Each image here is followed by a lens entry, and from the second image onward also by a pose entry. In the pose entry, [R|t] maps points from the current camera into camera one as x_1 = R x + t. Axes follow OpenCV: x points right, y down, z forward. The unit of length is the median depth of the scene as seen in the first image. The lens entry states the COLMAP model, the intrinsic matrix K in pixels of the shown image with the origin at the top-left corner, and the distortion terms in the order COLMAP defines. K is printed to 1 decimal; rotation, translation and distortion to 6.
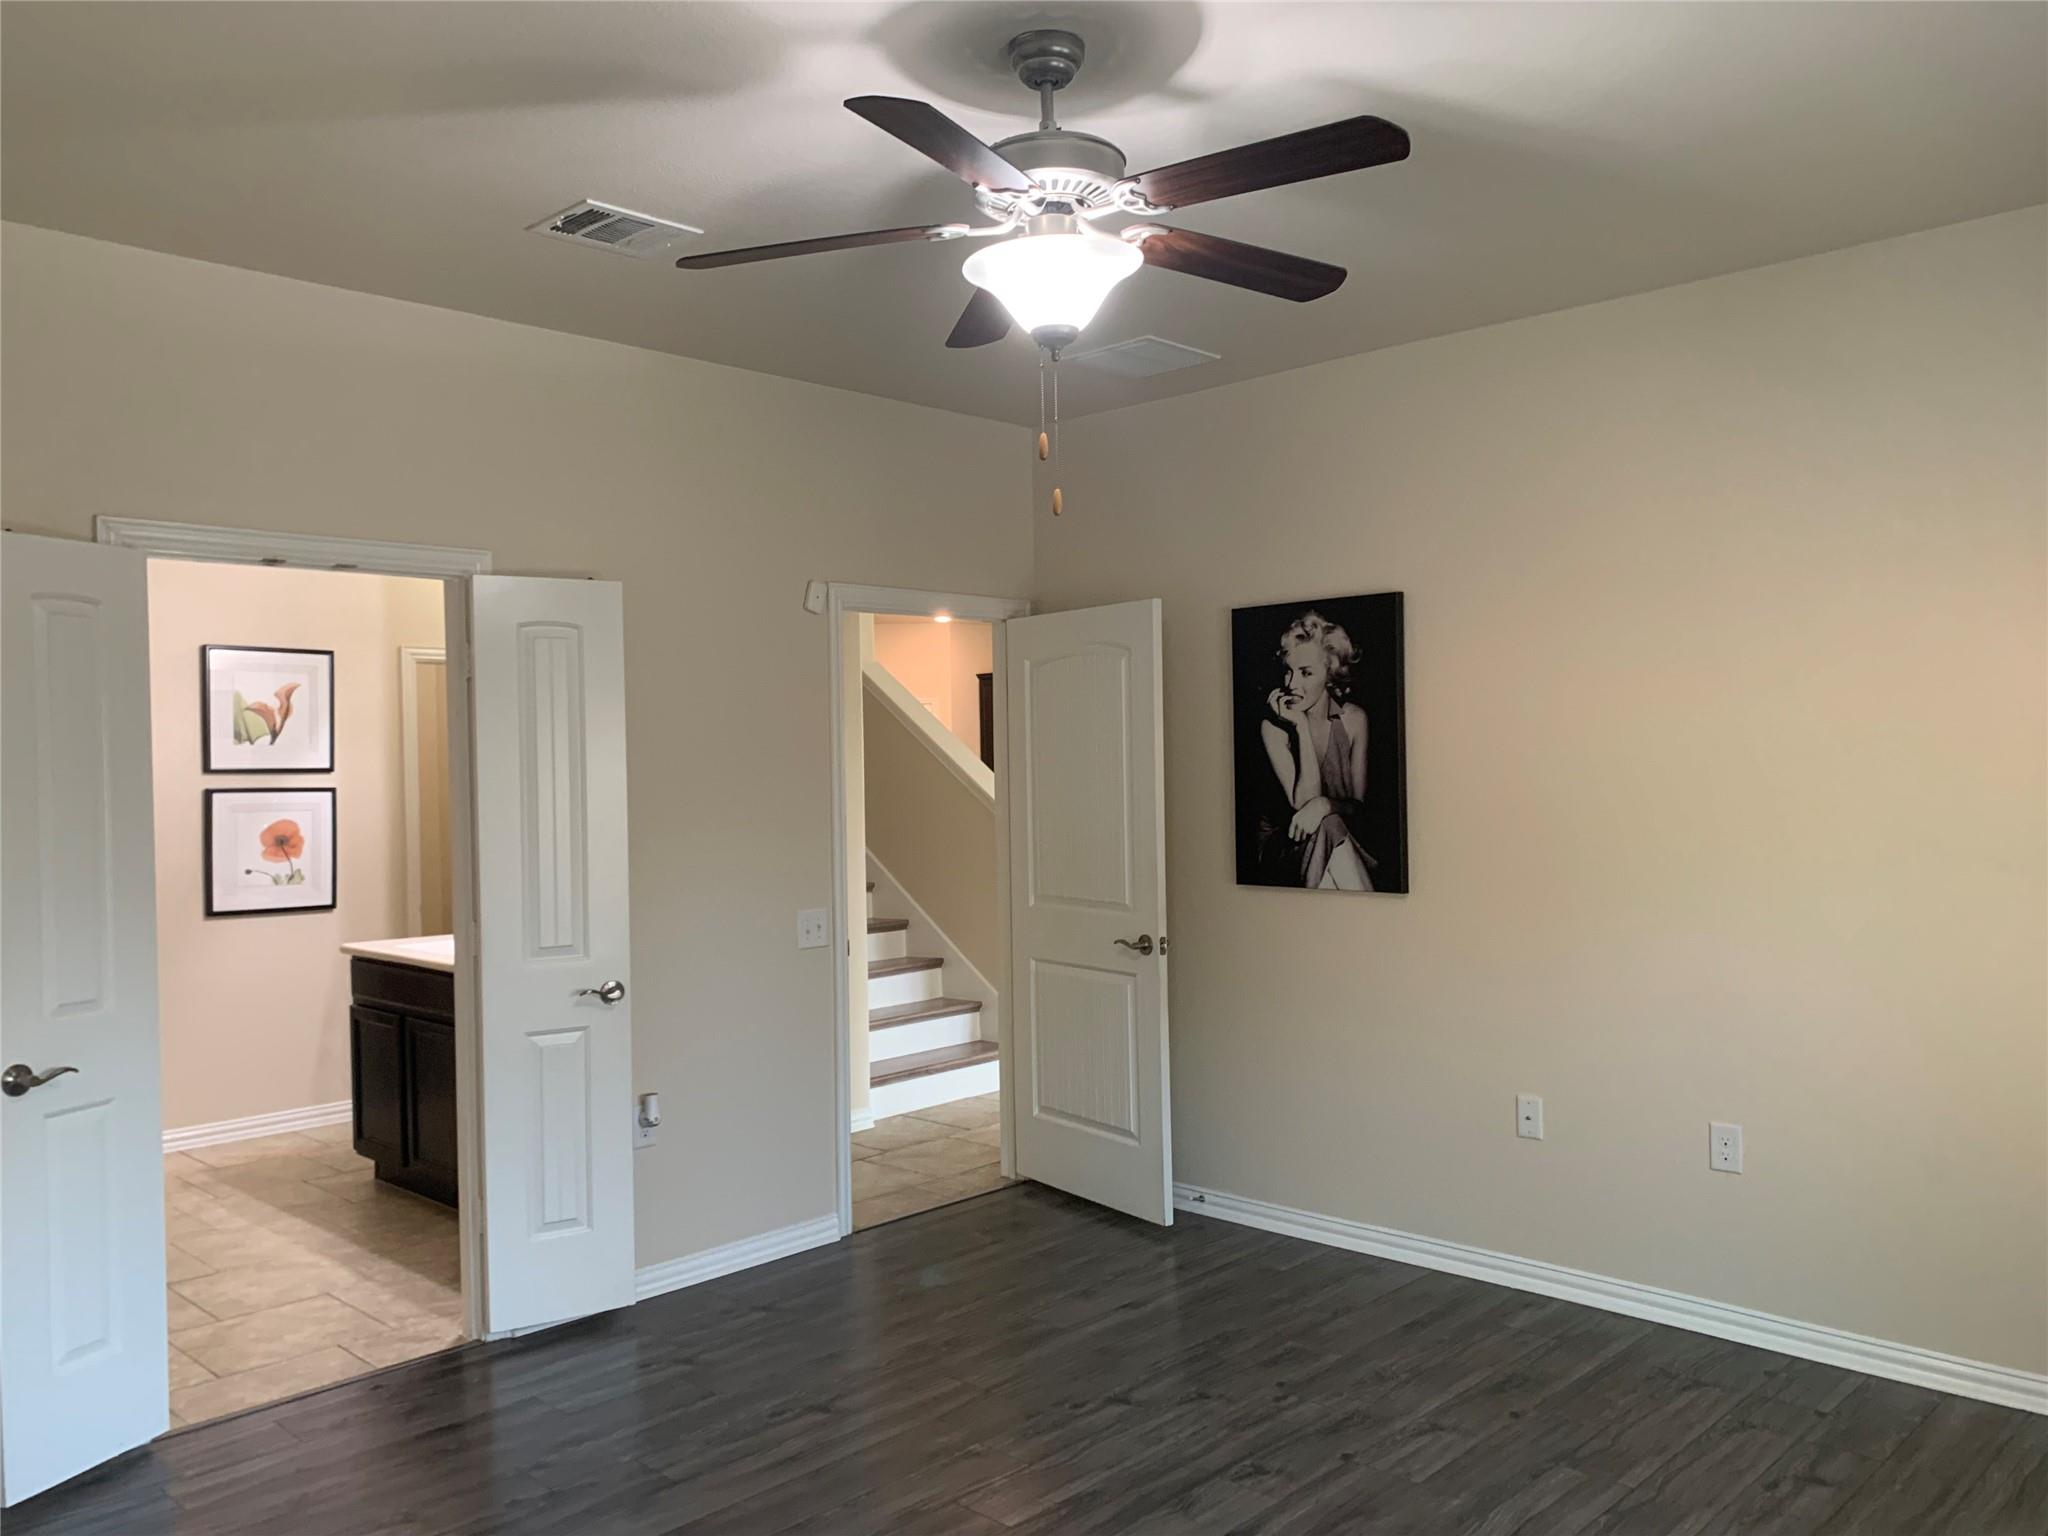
lens RADIAL K [[1564.4, 0, 1008.0], [0, 1564.4, 782.7], [0, 0, 1]] dist [0.025038, -0.024422]
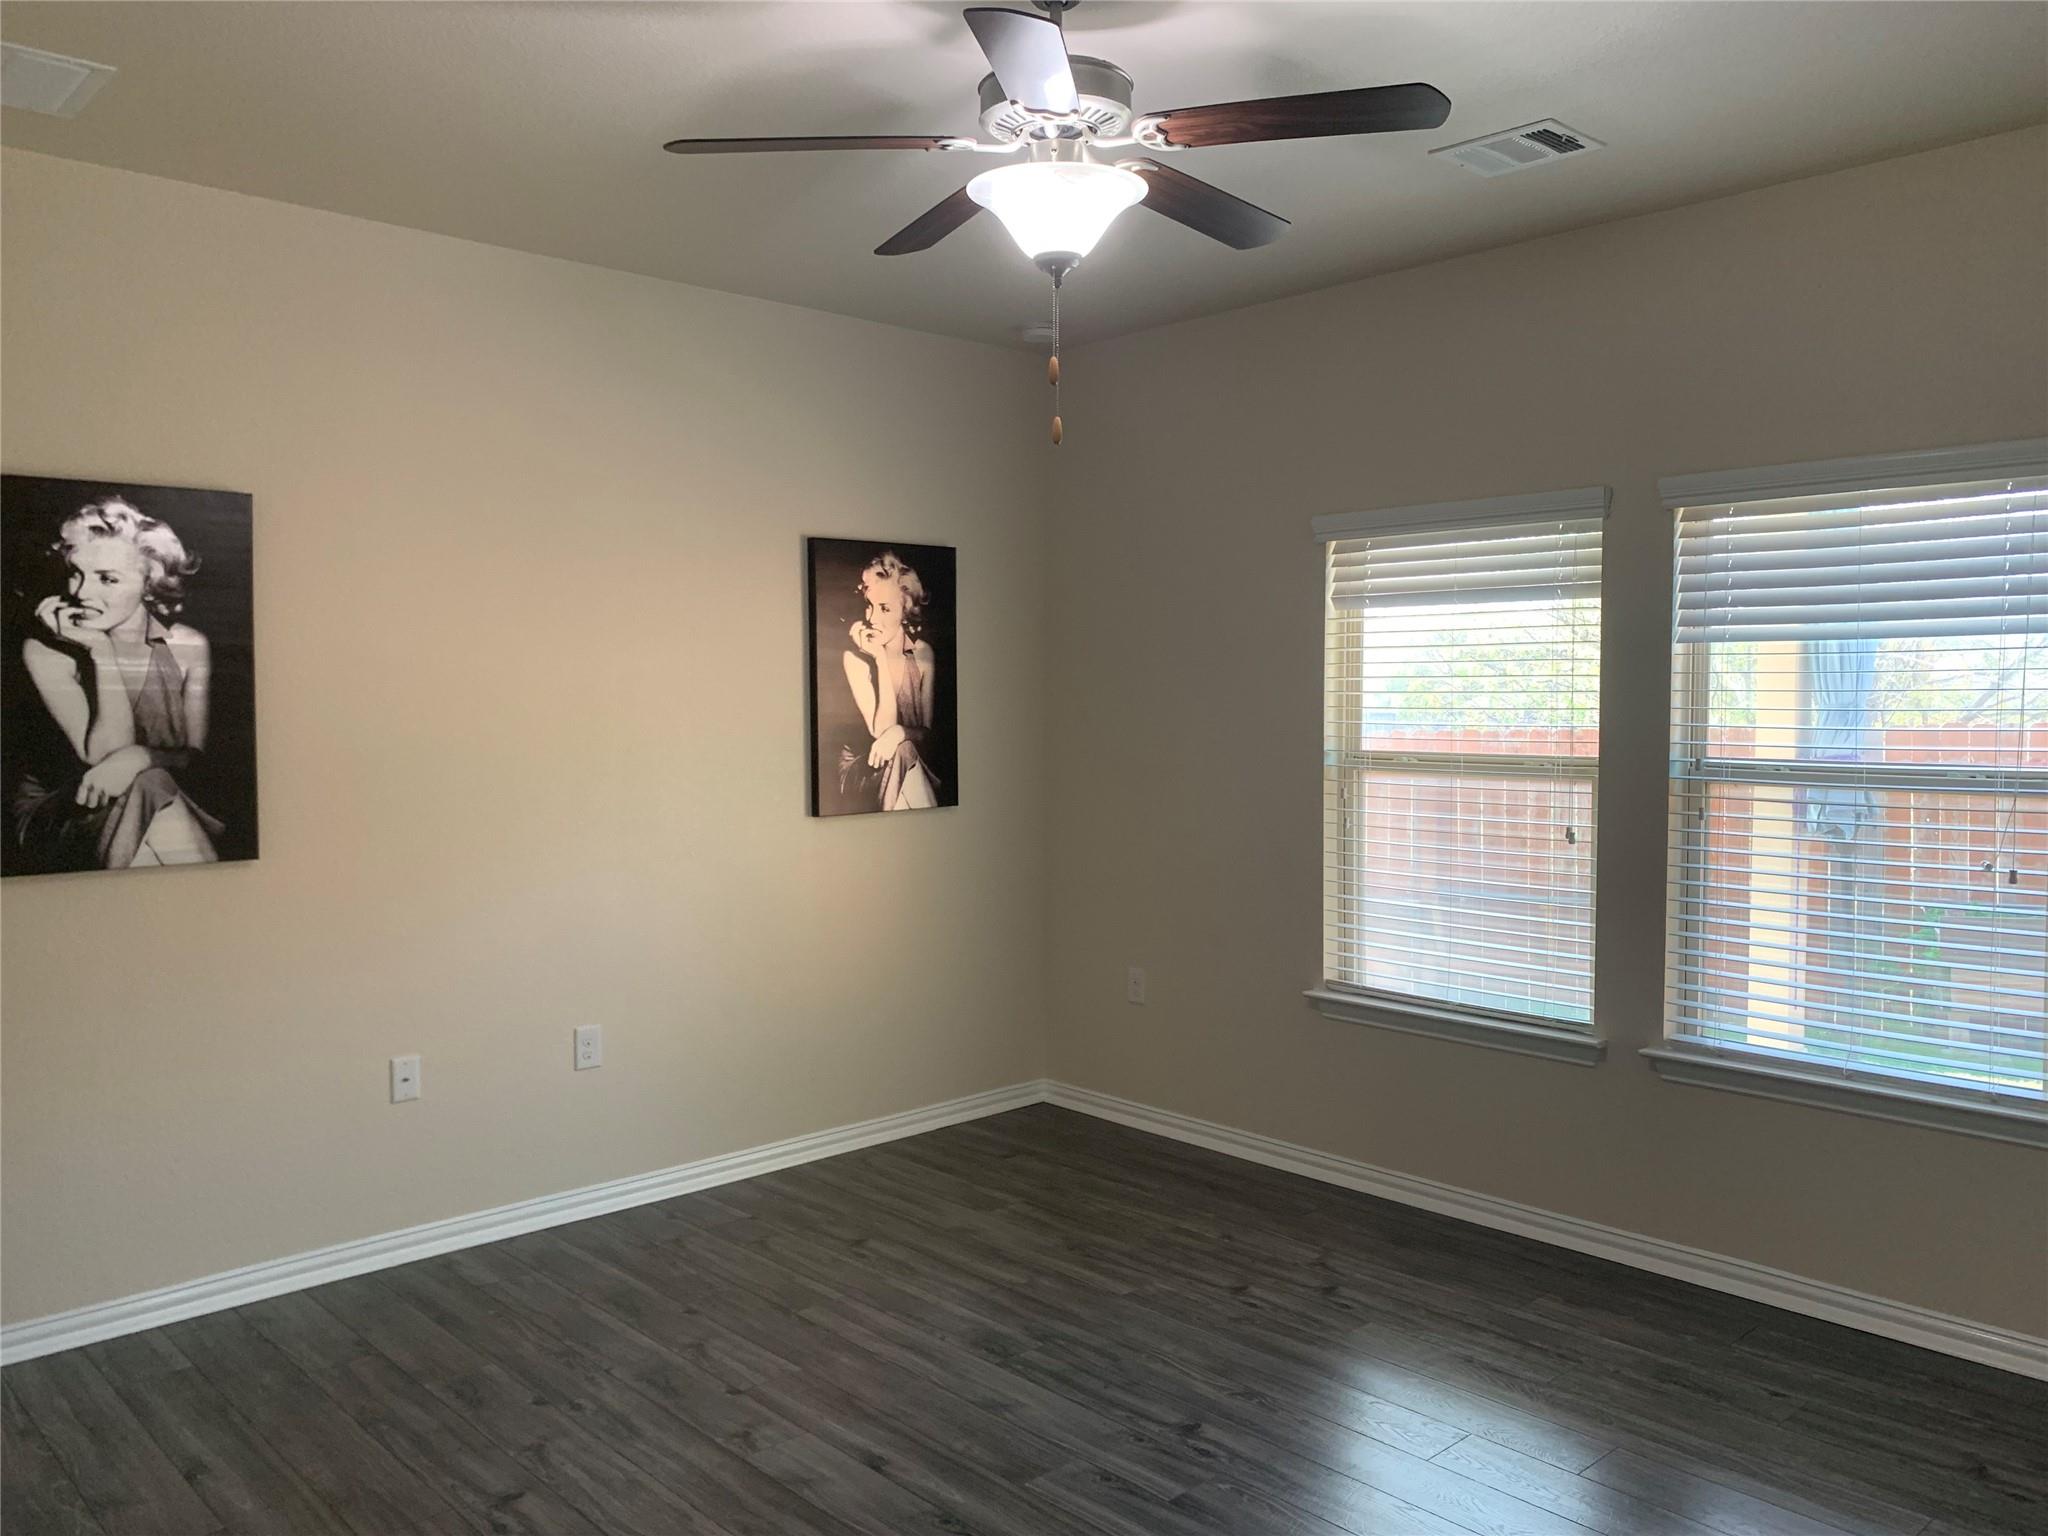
lens RADIAL K [[1564.4, 0, 1009.6], [0, 1564.4, 762.2], [0, 0, 1]] dist [0.025038, -0.024422]
pose [[0.059962, -0.029388, 0.997768, -0.543051], [0.017045, 0.999451, 0.028413, 0.002658], [-0.998055, 0.015303, 0.060430, 0.542644]]
